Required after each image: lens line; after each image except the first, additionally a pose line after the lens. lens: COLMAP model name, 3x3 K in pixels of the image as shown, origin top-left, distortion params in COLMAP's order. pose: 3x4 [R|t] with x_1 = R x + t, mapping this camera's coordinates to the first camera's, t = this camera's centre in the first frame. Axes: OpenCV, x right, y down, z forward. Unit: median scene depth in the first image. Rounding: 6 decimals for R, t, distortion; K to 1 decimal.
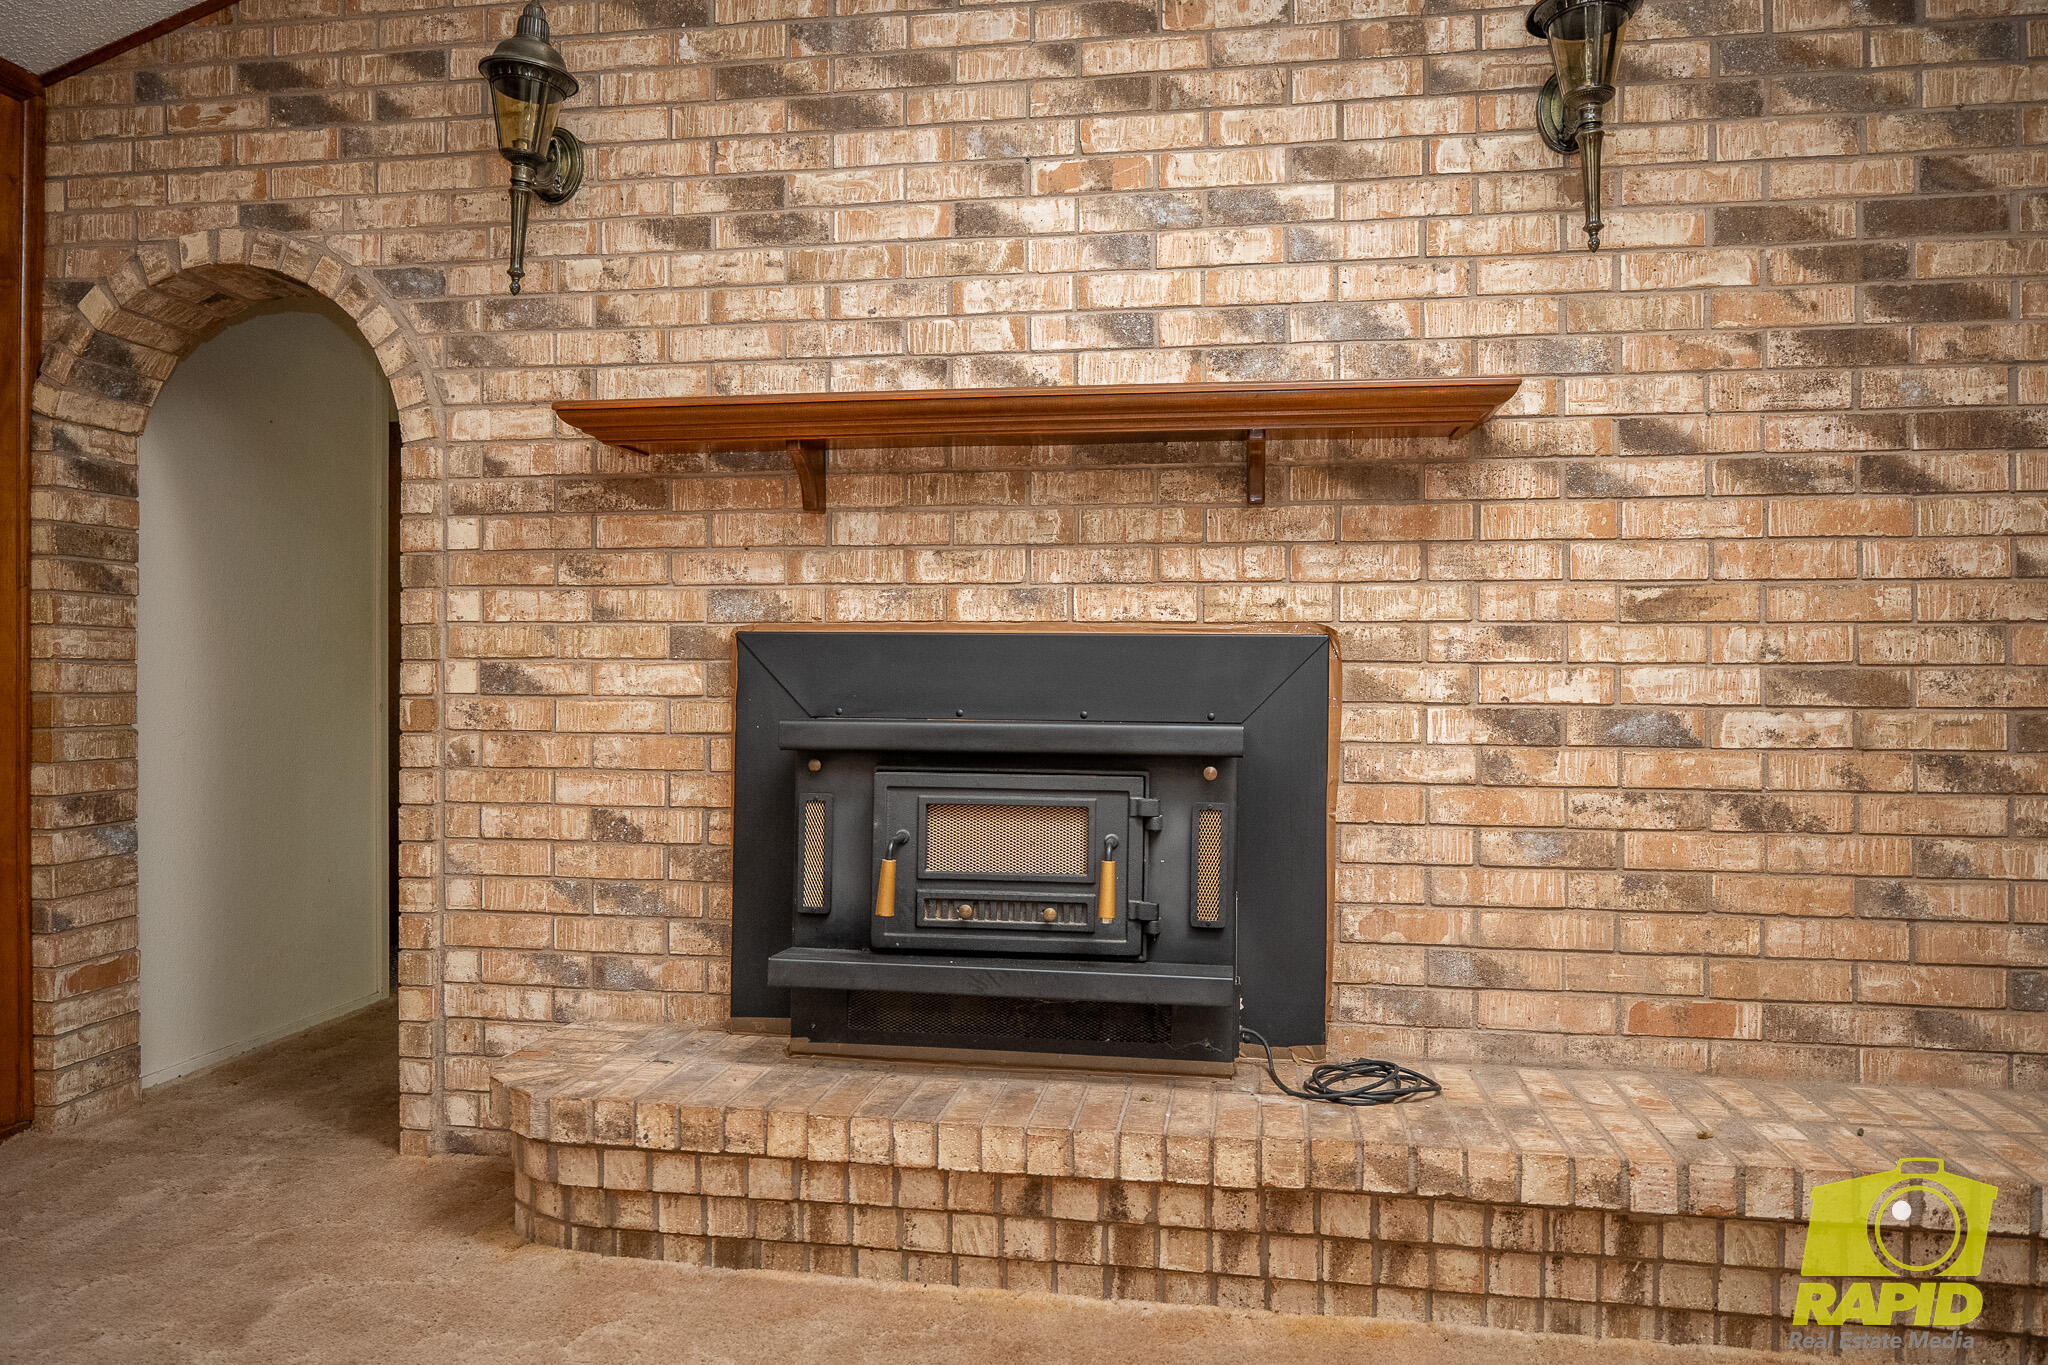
lens RADIAL K [[1426.9, 0, 1019.3], [0, 1426.9, 665.1], [0, 0, 1]] dist [-0.007022, 0.005662]
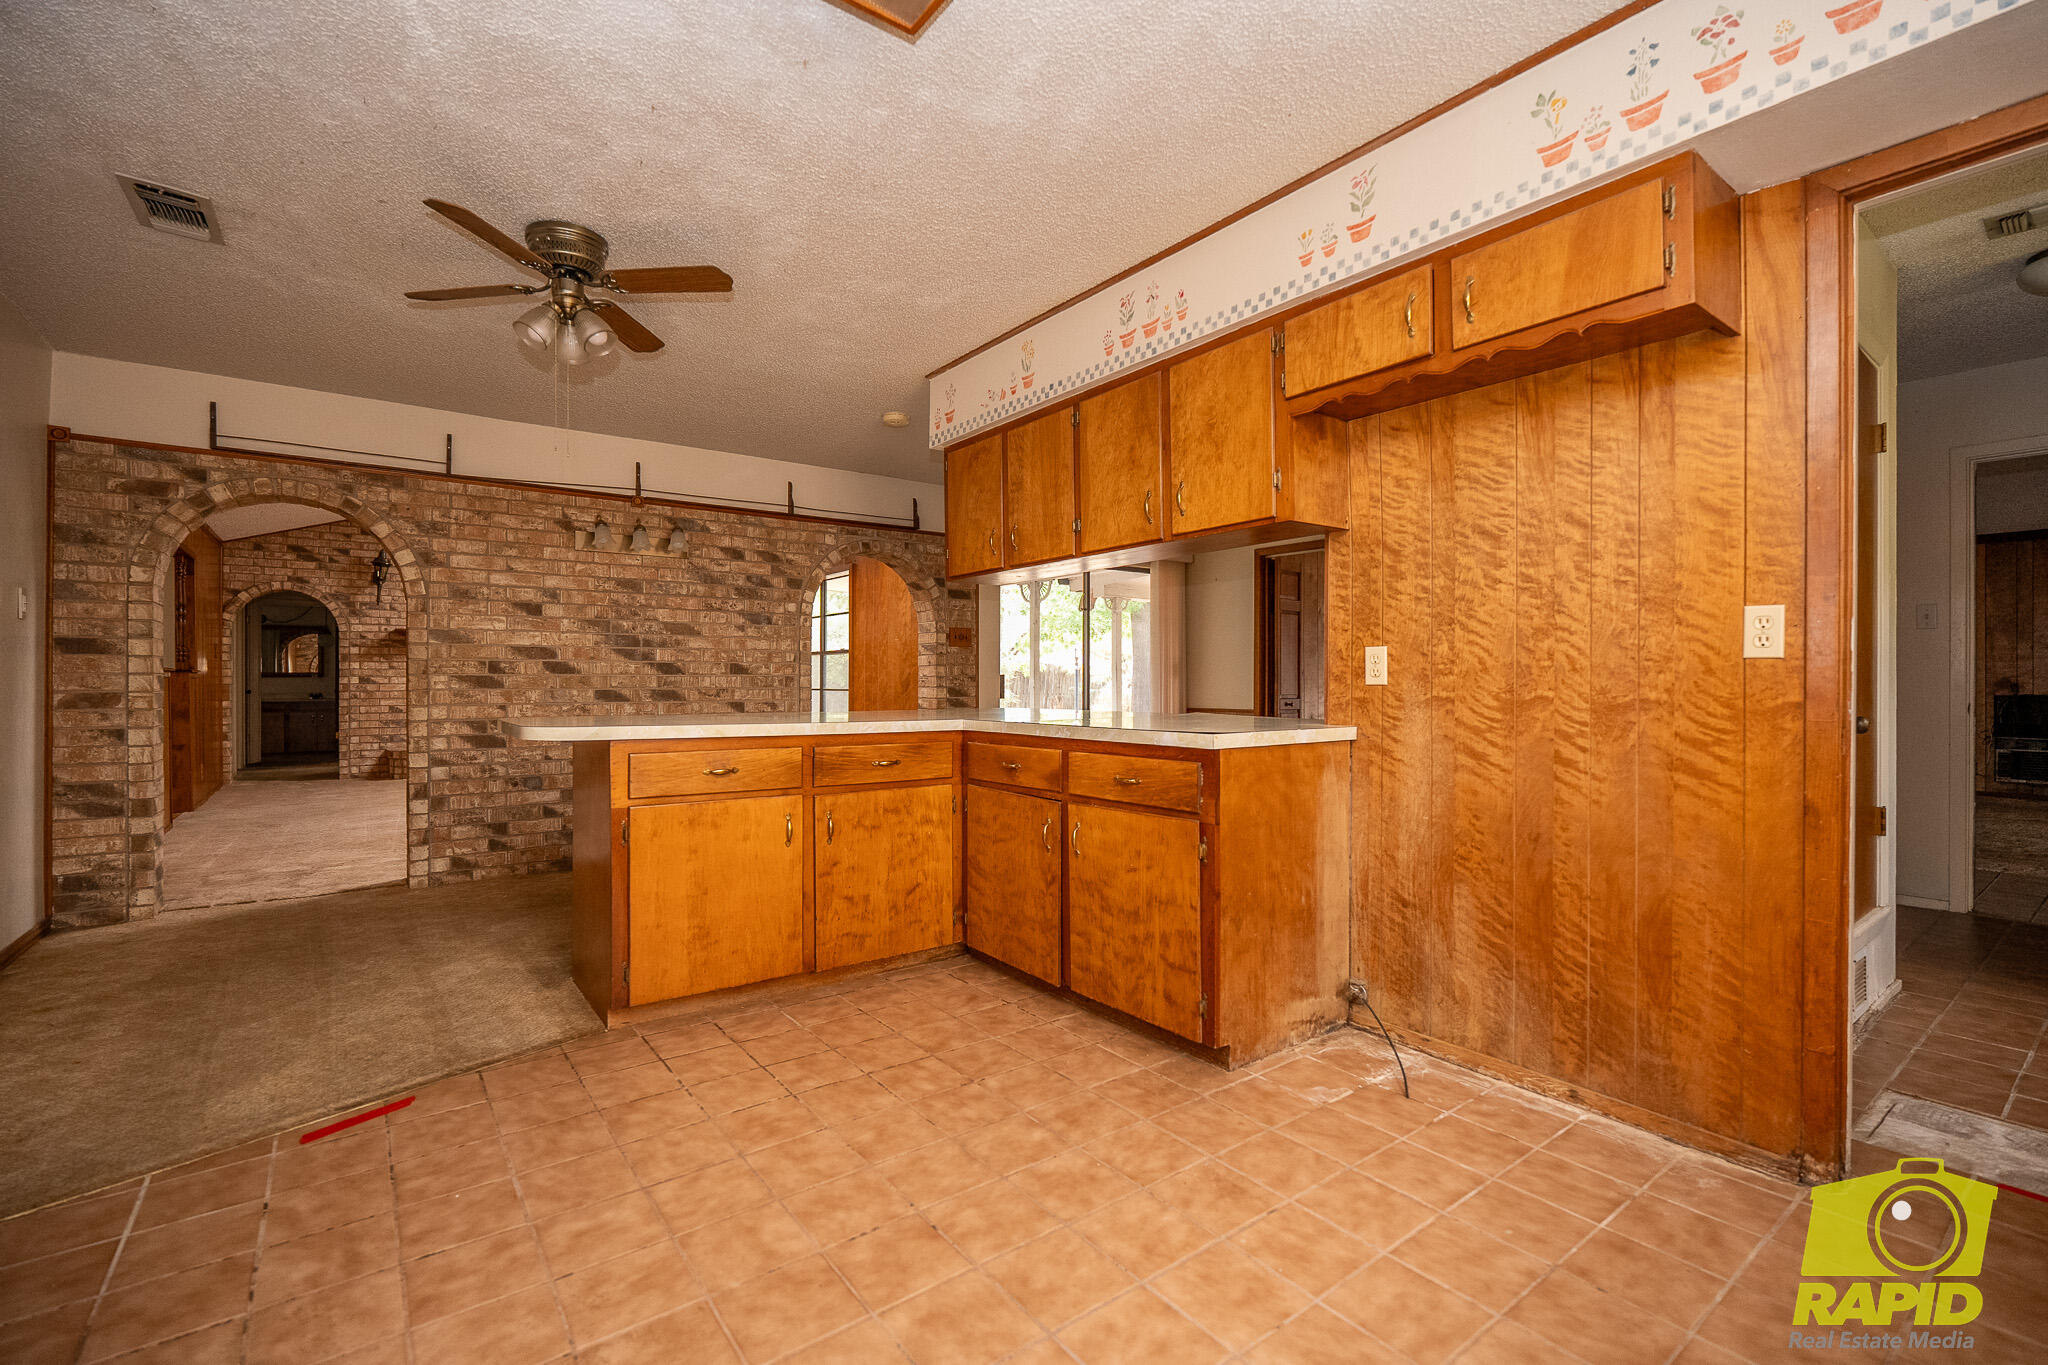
lens RADIAL K [[895.8, 0, 1023.7], [0, 895.8, 684.3], [0, 0, 1]] dist [-0.007055, 0.001012]
pose [[0.688065, -0.006415, 0.725621, -1.106277], [0.006711, 0.999974, 0.002477, 0.032767], [-0.725618, 0.003166, 0.688090, -2.943776]]
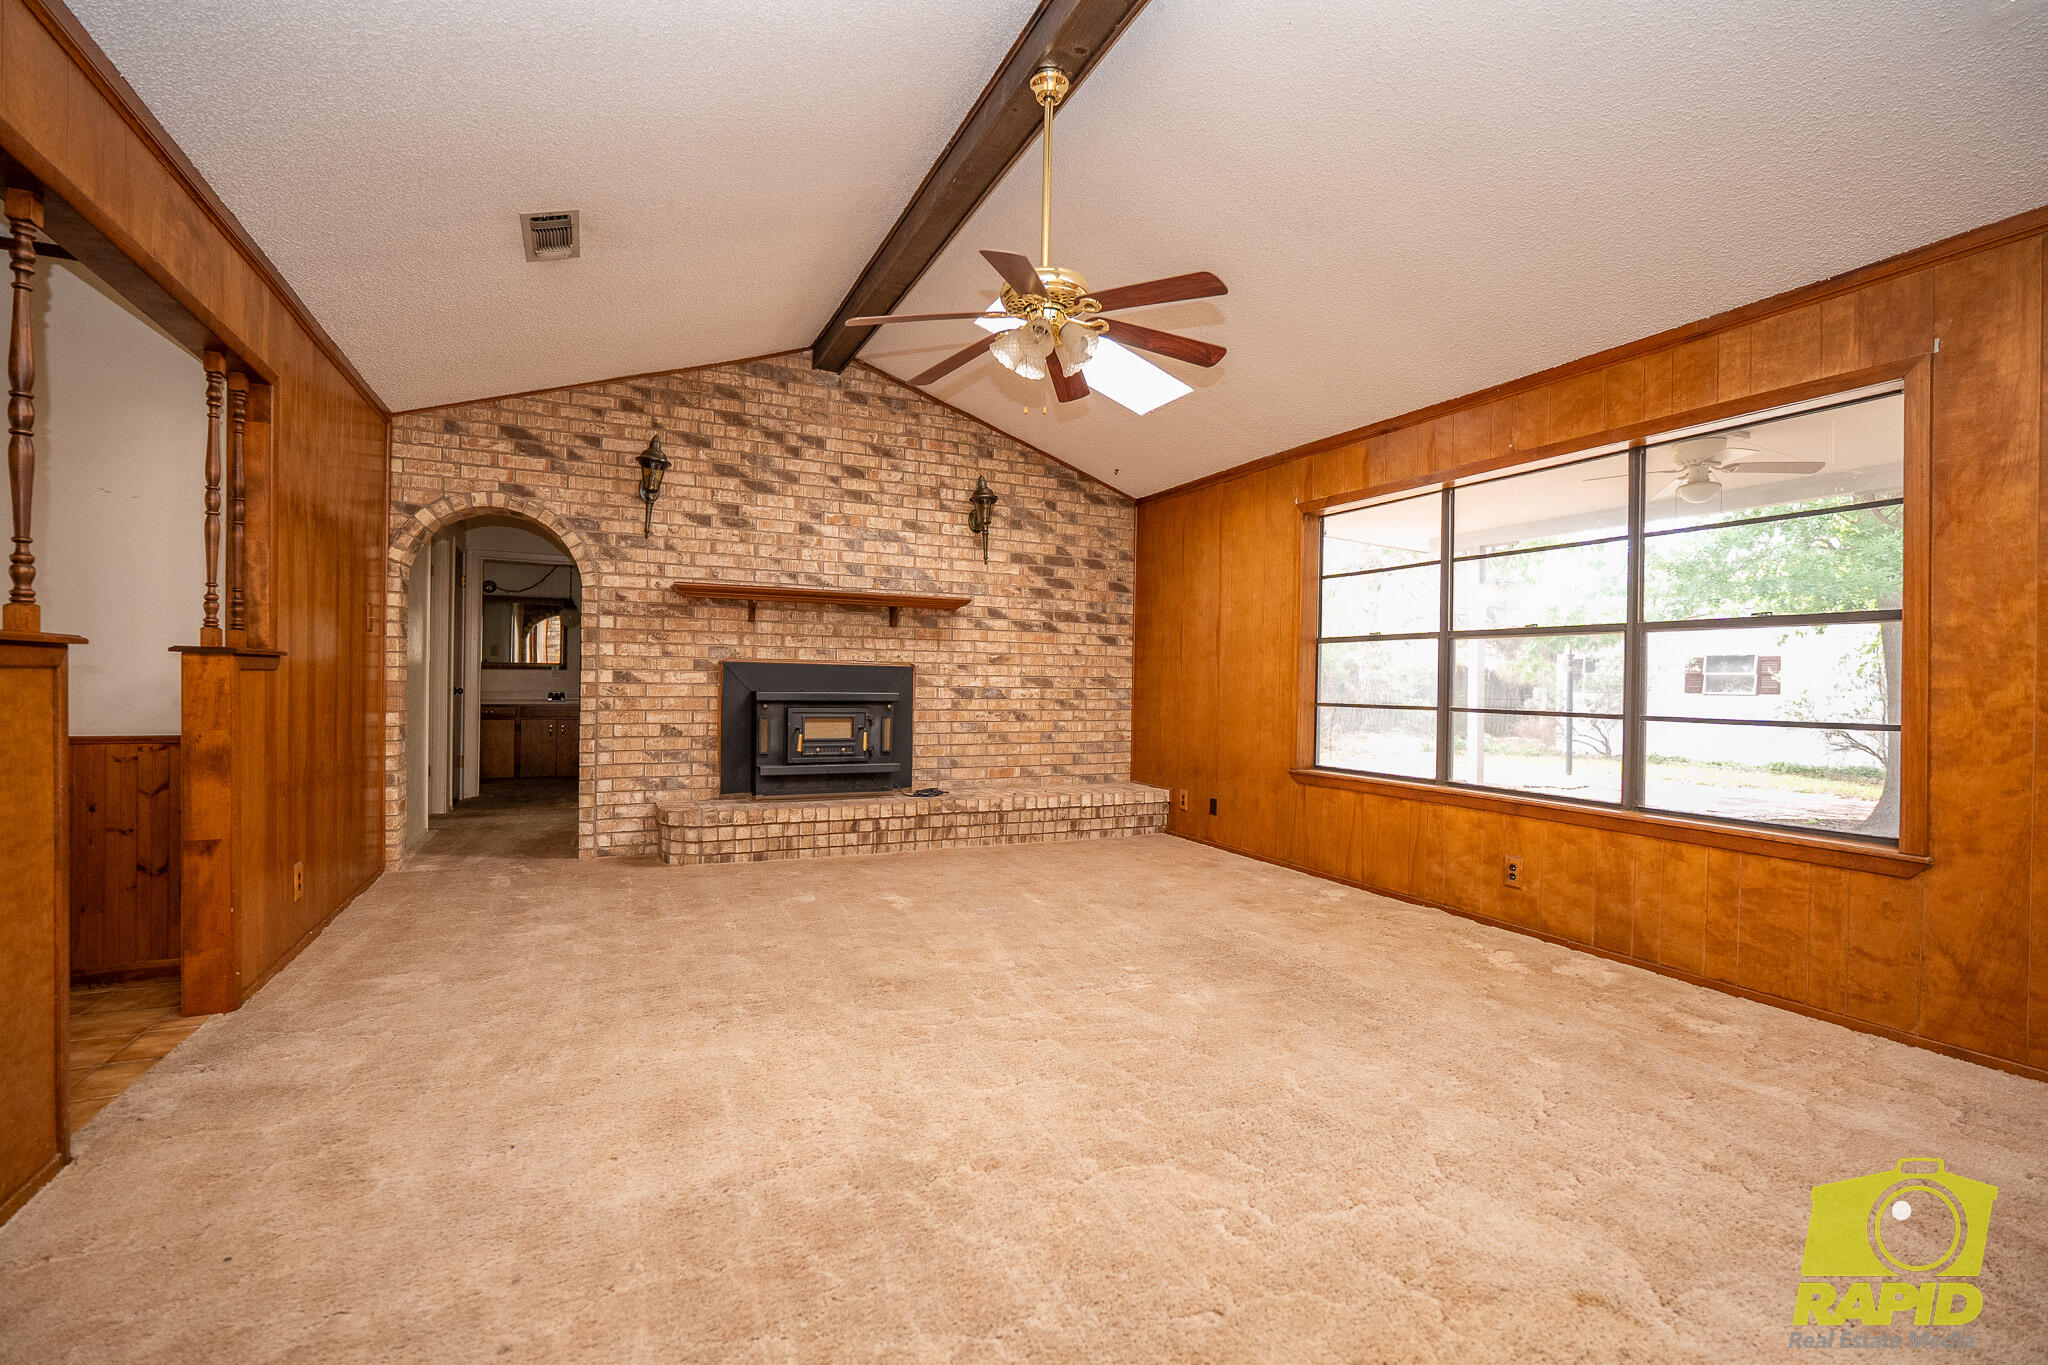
lens RADIAL K [[895.8, 0, 1024.7], [0, 895.8, 684.7], [0, 0, 1]] dist [-0.007055, 0.001012]
pose [[0.818761, 0.005498, 0.574108, -0.762709], [-0.008298, 0.999963, 0.002258, 0.014979], [-0.574074, -0.006613, 0.818777, -0.866992]]
